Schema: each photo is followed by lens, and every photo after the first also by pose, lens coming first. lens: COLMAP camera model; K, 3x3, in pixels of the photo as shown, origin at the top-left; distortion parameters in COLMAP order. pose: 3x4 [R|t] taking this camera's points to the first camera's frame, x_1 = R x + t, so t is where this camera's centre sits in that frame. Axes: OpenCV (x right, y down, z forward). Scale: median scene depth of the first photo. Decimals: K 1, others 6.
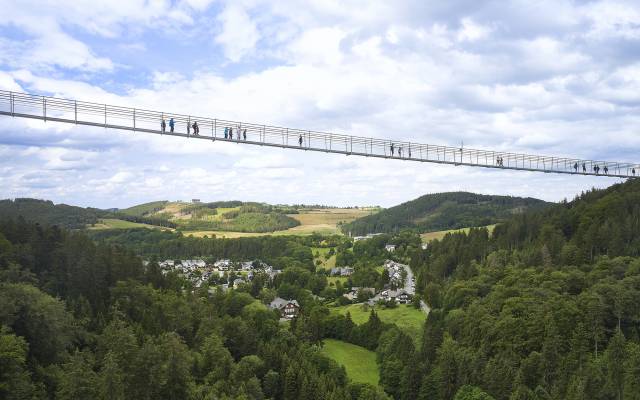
lens RADIAL K [[487.7, 0, 320.0], [0, 487.7, 200.0], [0, 0, 1]] dist [-0.005317, -0.000540]
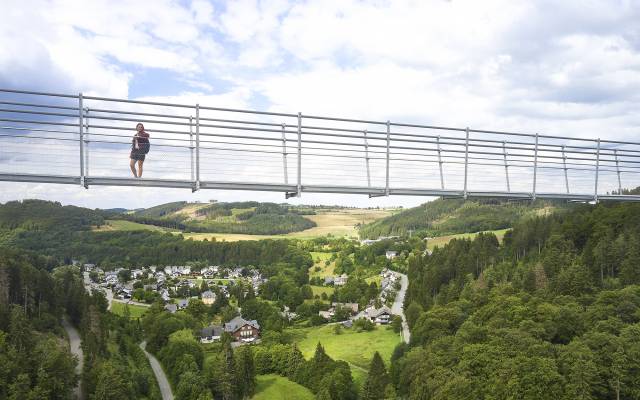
lens RADIAL K [[487.7, 0, 320.0], [0, 487.7, 200.0], [0, 0, 1]] dist [-0.005317, -0.000540]
pose [[0.998107, -0.001863, -0.061470, 0.068688], [0.001912, 0.999998, 0.000744, -0.004442], [0.061469, -0.000860, 0.998109, 0.086756]]
